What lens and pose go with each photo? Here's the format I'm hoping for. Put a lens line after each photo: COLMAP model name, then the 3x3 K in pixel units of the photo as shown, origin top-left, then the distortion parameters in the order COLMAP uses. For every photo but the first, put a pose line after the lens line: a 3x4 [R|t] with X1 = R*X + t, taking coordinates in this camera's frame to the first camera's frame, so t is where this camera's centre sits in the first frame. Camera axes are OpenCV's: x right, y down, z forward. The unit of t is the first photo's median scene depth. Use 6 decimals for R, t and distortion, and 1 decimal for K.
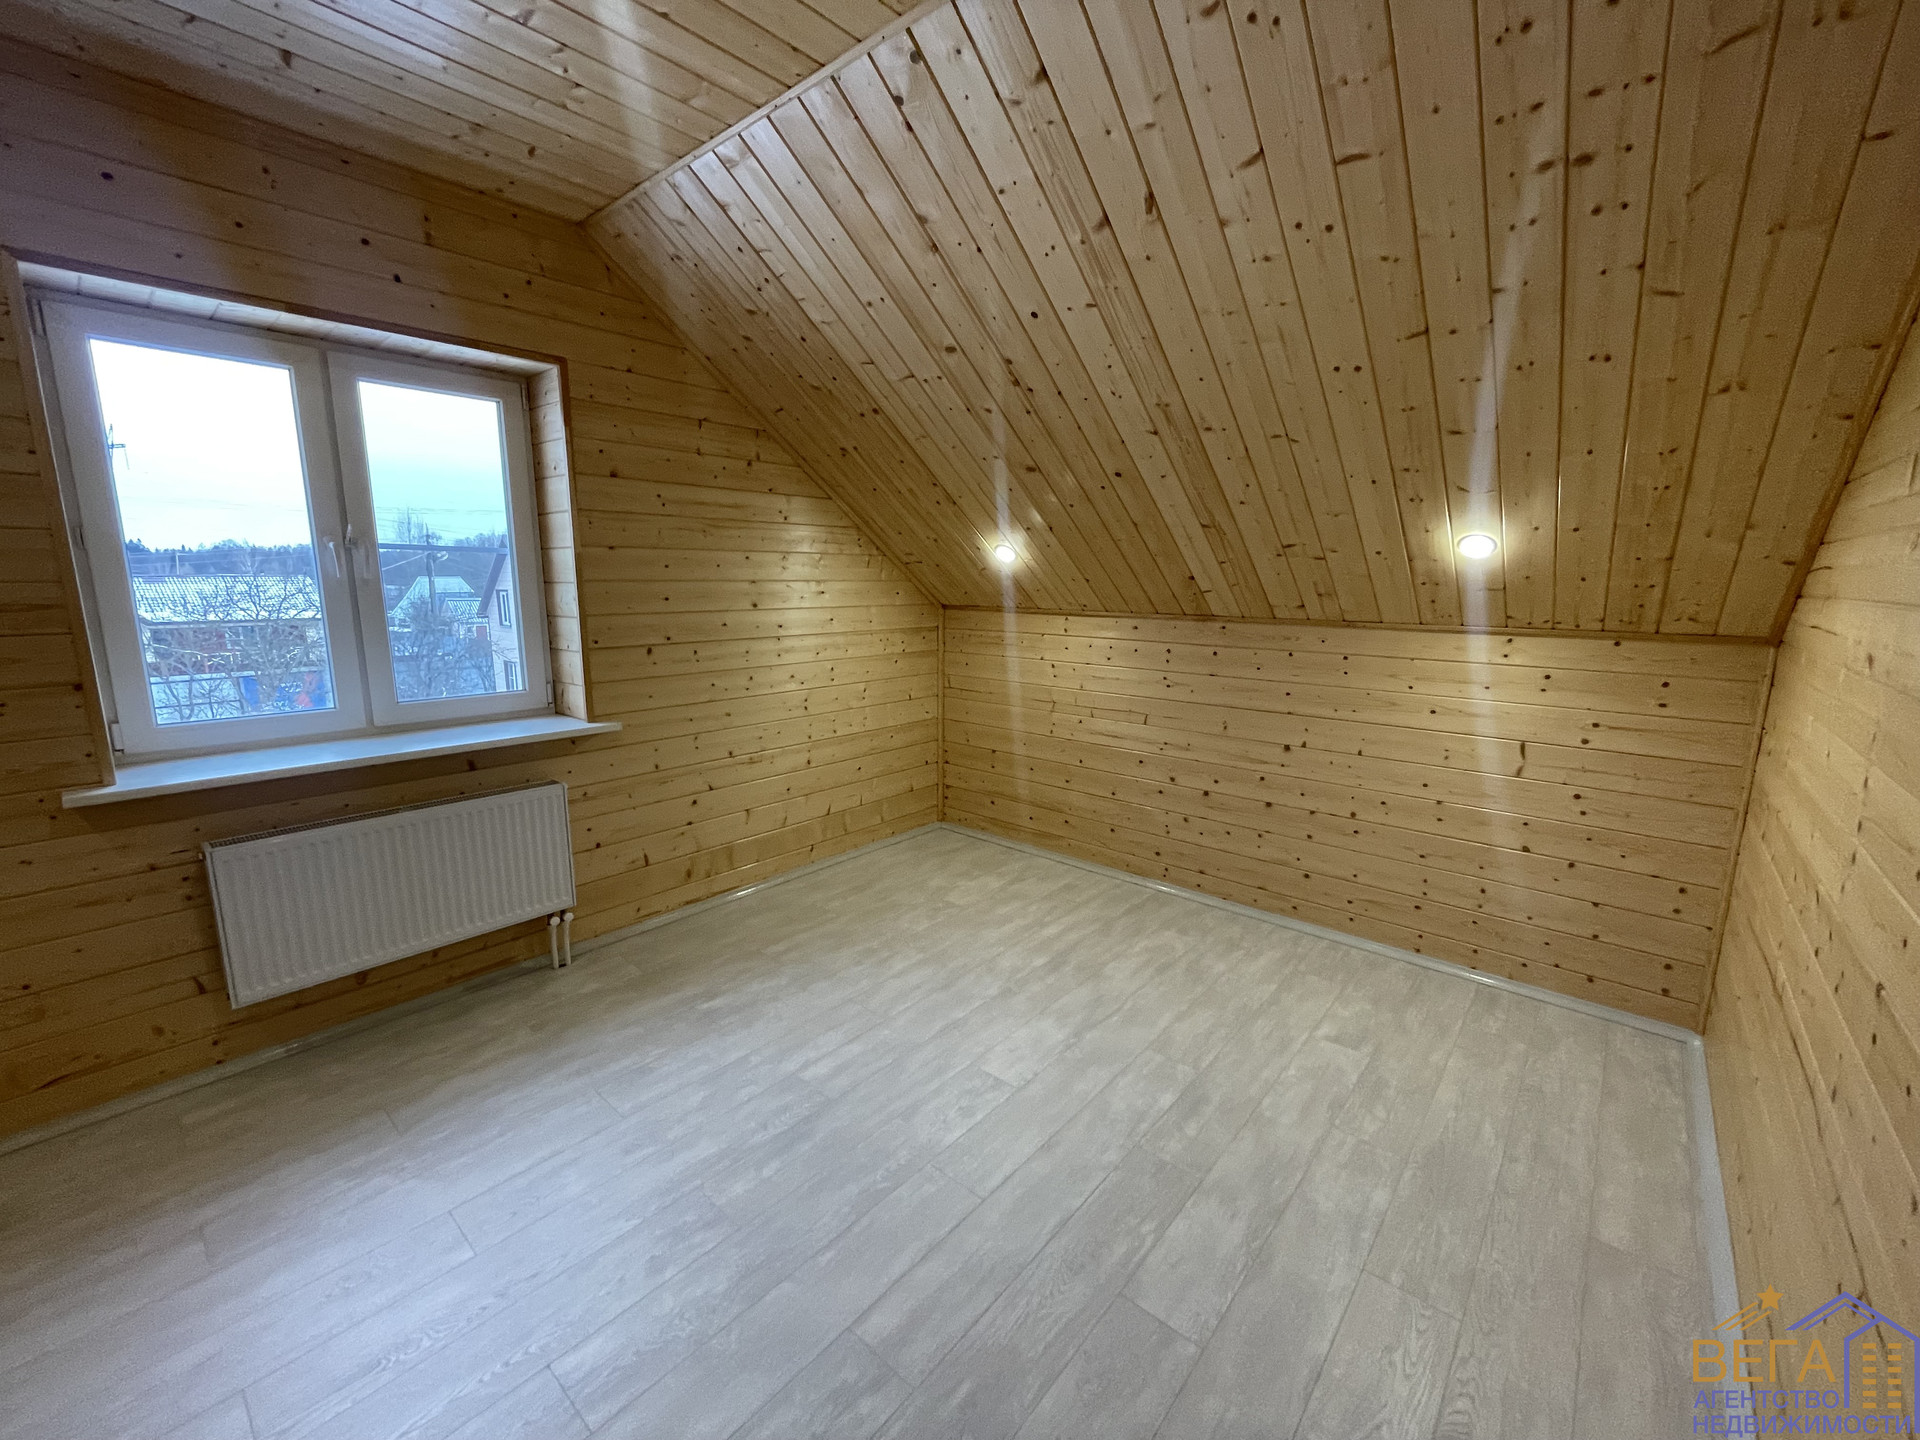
lens RADIAL K [[776.3, 0, 961.6], [0, 776.3, 709.8], [0, 0, 1]] dist [-0.000521, -0.000215]
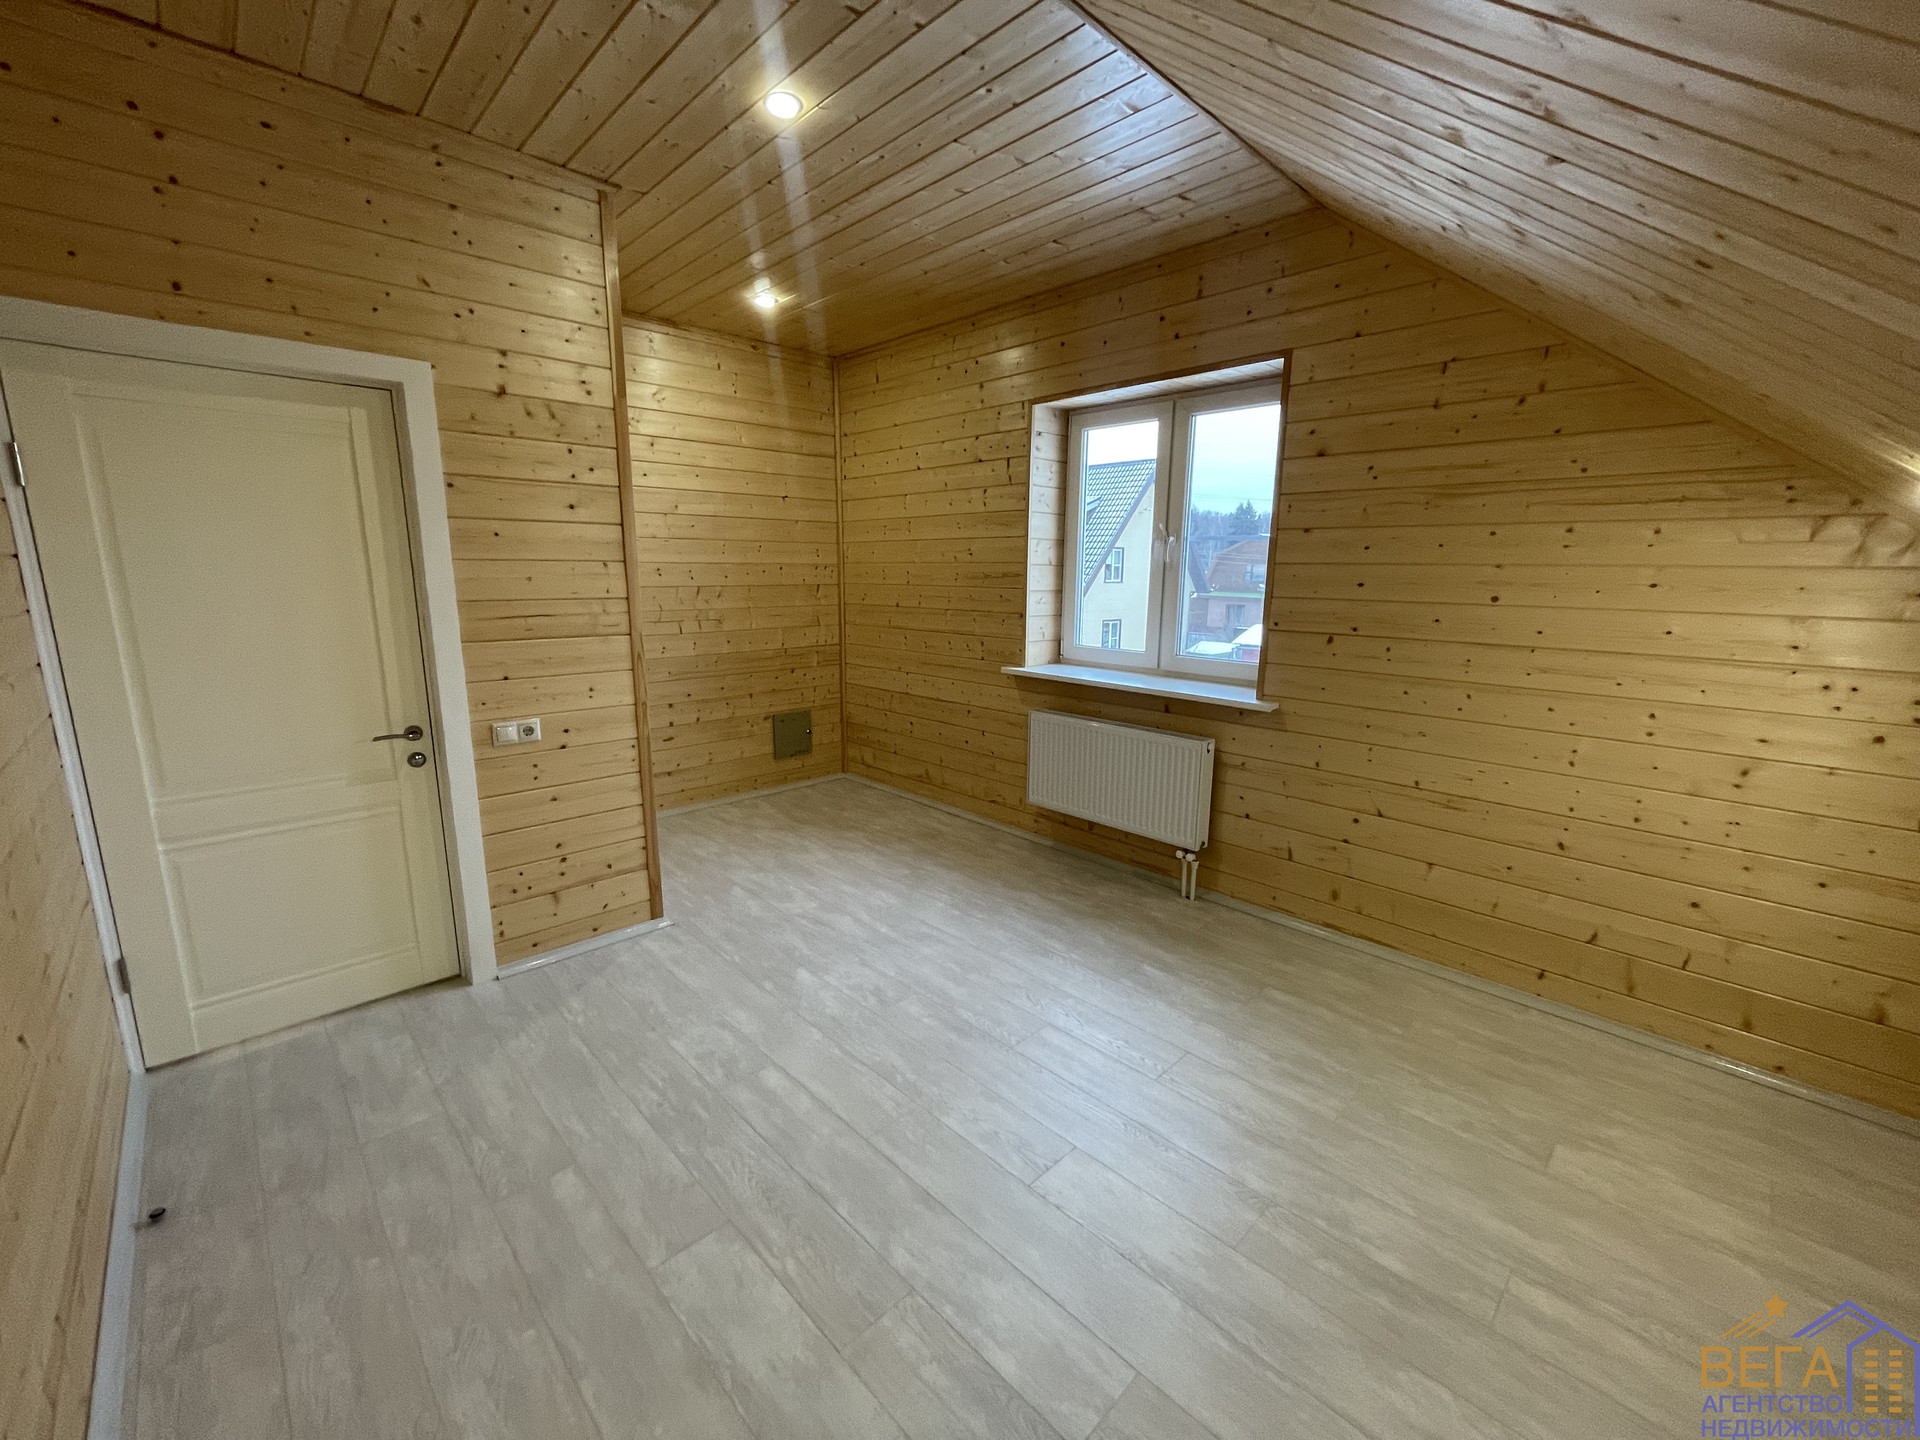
lens RADIAL K [[779.0, 0, 960.1], [0, 779.0, 711.8], [0, 0, 1]] dist [-0.000171, -0.000153]
pose [[-0.081713, 0.177172, -0.980782, 0.642118], [-0.179200, 0.965423, 0.189328, -0.103051], [0.980413, 0.191226, -0.047138, 0.717169]]
